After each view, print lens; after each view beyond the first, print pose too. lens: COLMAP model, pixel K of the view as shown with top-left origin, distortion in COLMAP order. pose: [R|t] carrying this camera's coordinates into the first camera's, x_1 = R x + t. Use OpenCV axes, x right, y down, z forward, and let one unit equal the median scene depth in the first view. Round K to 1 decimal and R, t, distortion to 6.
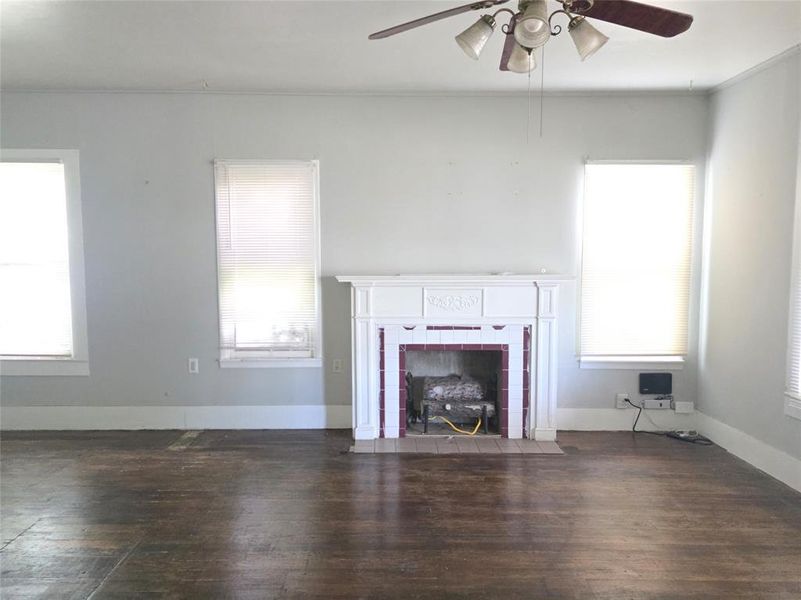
lens RADIAL K [[617.7, 0, 400.5], [0, 617.7, 300.0], [0, 0, 1]] dist [0.119853, -0.147741]
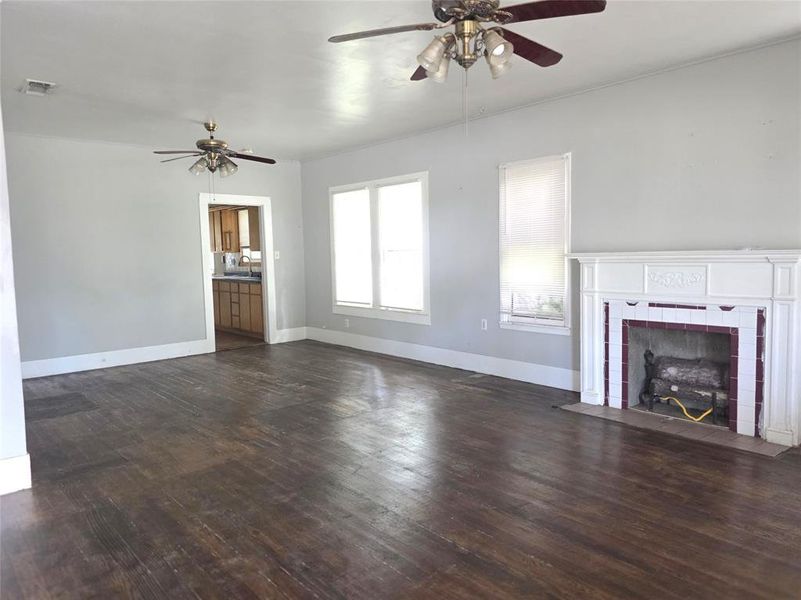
lens RADIAL K [[617.7, 0, 400.5], [0, 617.7, 300.0], [0, 0, 1]] dist [0.119853, -0.147741]
pose [[0.618833, 0.044212, -0.784278, 0.583778], [-0.043318, 0.998816, 0.022126, 0.032331], [0.784327, 0.020281, 0.620015, 0.054847]]
